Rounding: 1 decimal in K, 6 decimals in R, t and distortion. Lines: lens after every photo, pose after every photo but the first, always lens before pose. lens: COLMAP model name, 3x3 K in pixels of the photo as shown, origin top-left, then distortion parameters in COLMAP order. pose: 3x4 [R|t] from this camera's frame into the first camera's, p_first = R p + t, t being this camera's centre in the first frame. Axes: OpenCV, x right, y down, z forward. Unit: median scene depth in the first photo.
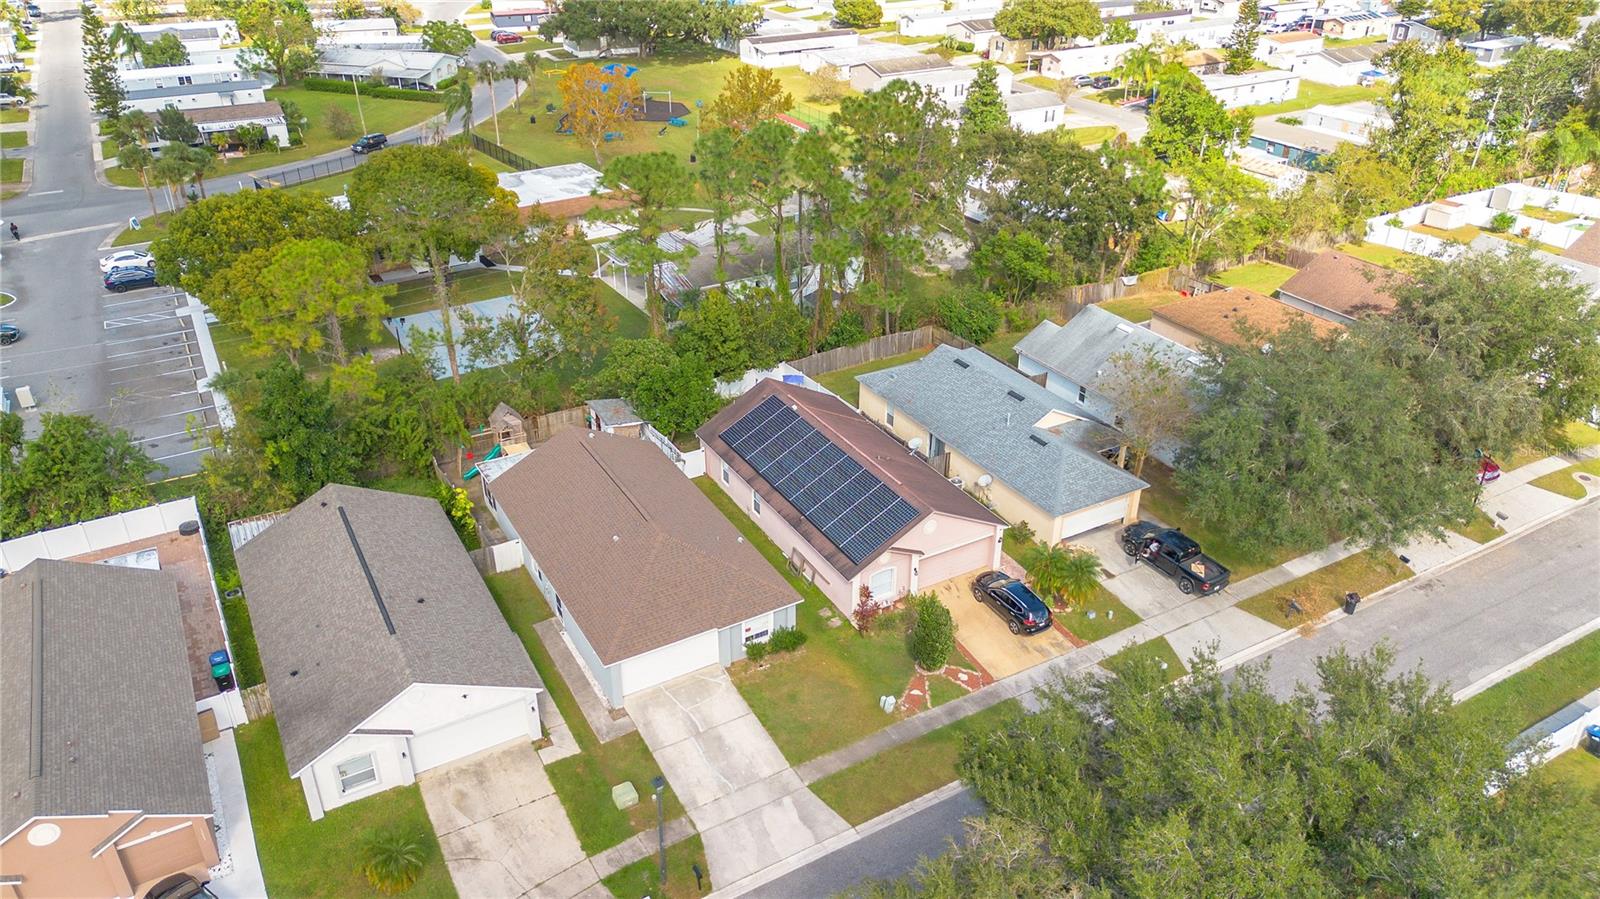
lens RADIAL K [[1132.4, 0, 800.0], [0, 1132.4, 449.5], [0, 0, 1]] dist [0.077153, -0.089065]
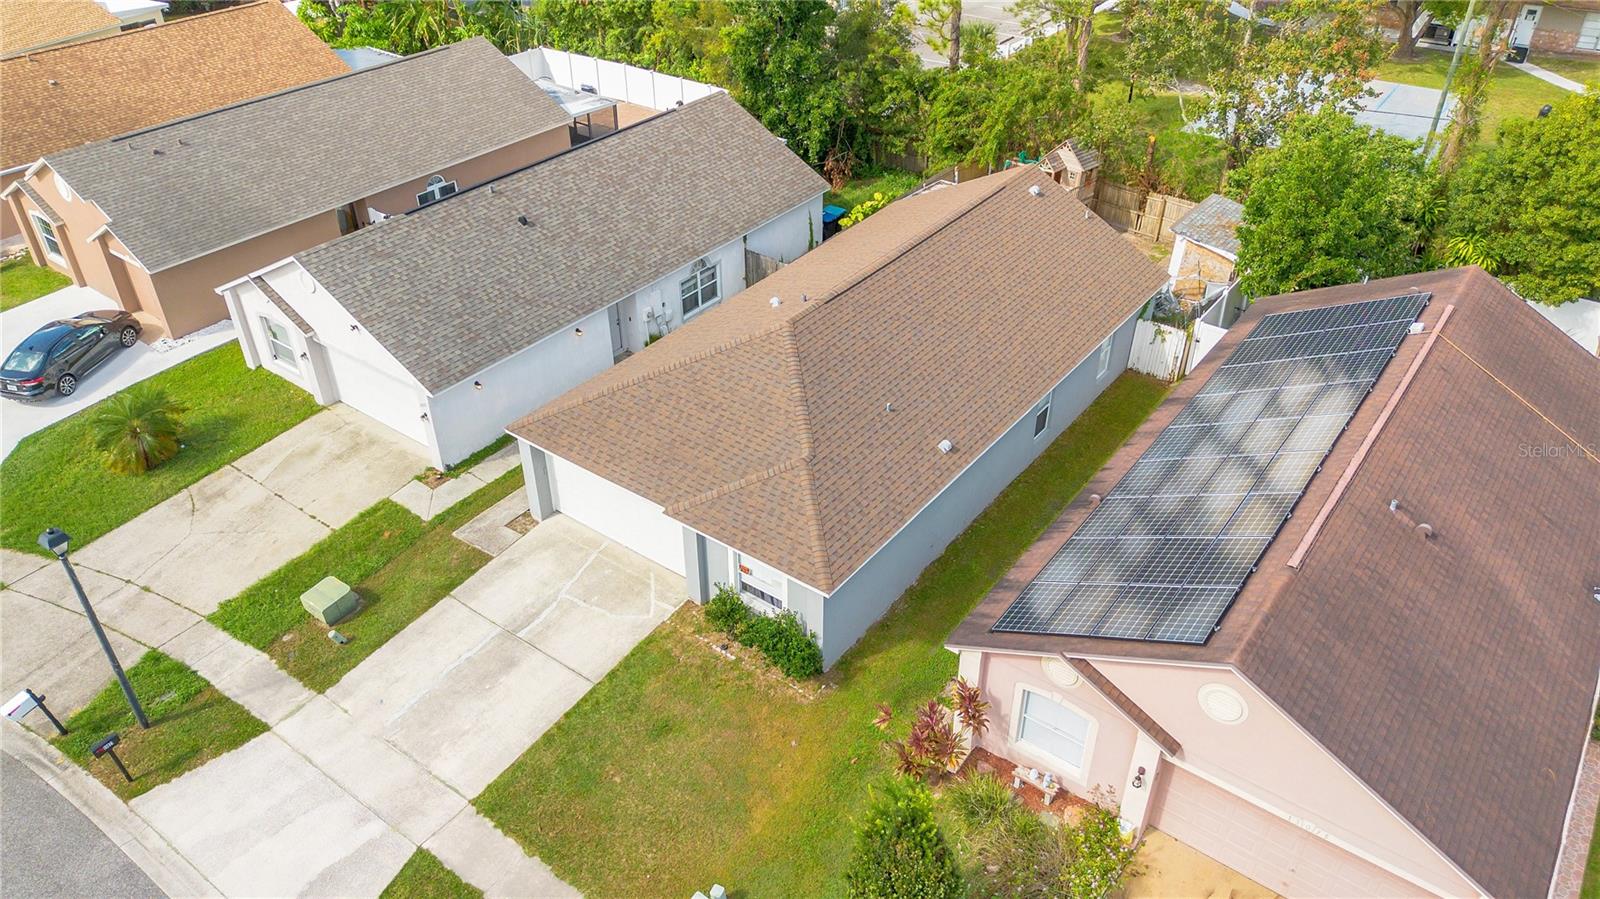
lens RADIAL K [[1132.4, 0, 800.0], [0, 1132.4, 449.5], [0, 0, 1]] dist [0.077153, -0.089065]
pose [[0.401334, 0.519366, -0.754447, 0.218839], [-0.448671, 0.829576, 0.332412, -0.036695], [0.798514, 0.205090, 0.565962, 0.552583]]
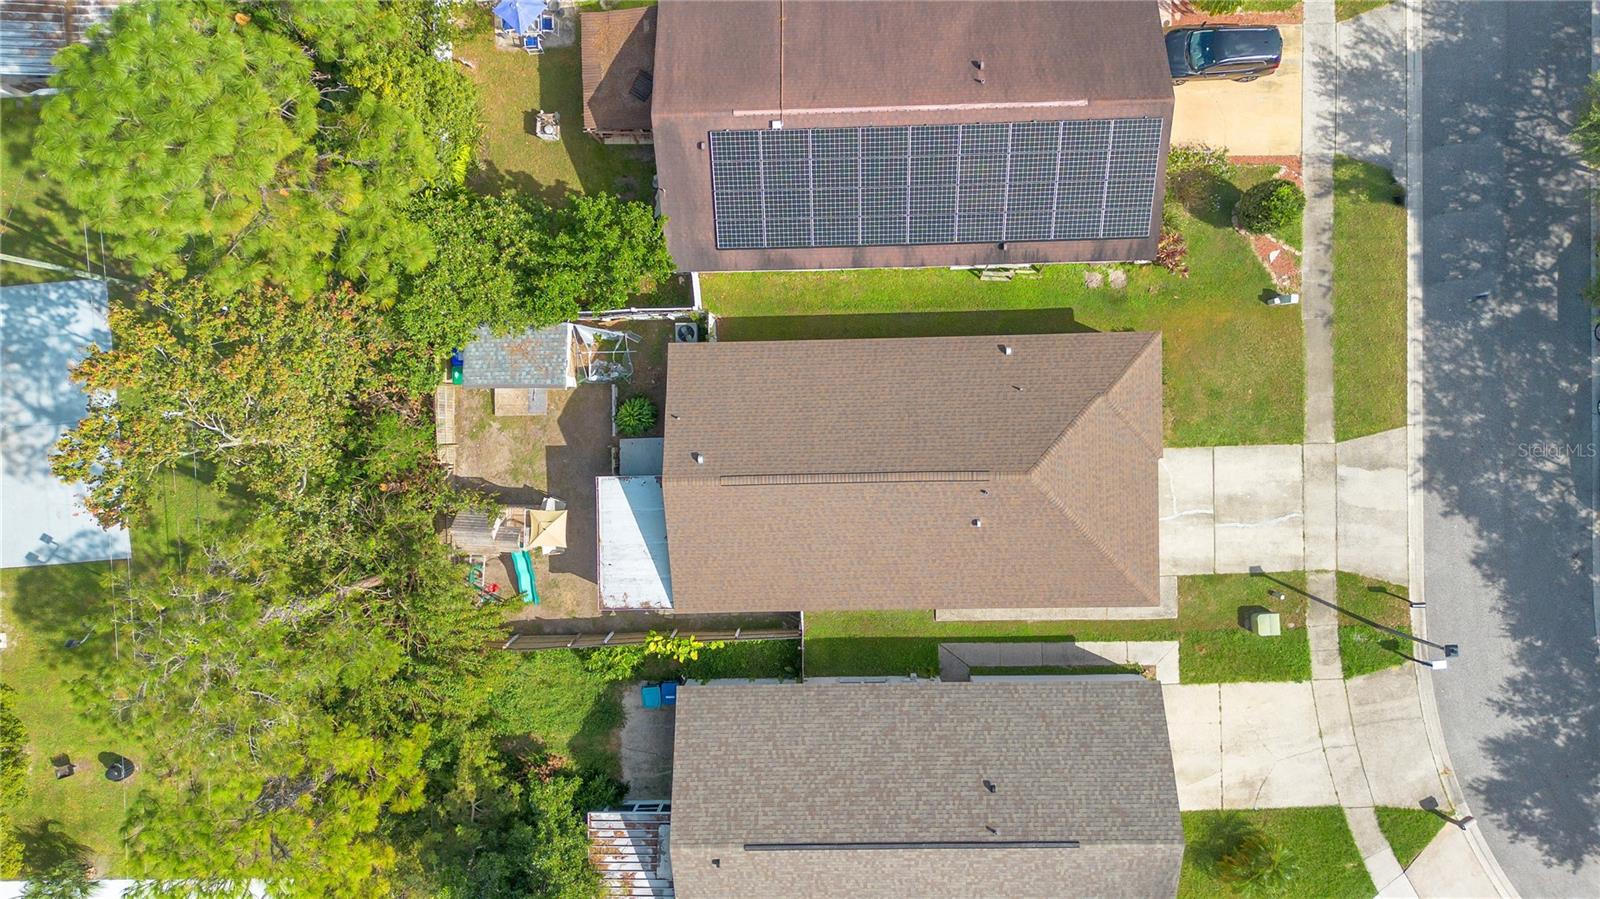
lens RADIAL K [[1132.4, 0, 800.0], [0, 1132.4, 449.5], [0, 0, 1]] dist [0.077153, -0.089065]
pose [[0.477753, -0.877834, -0.034057, -0.116421], [0.449825, 0.211146, 0.867799, -0.467259], [-0.754592, -0.429913, 0.495747, 0.575972]]
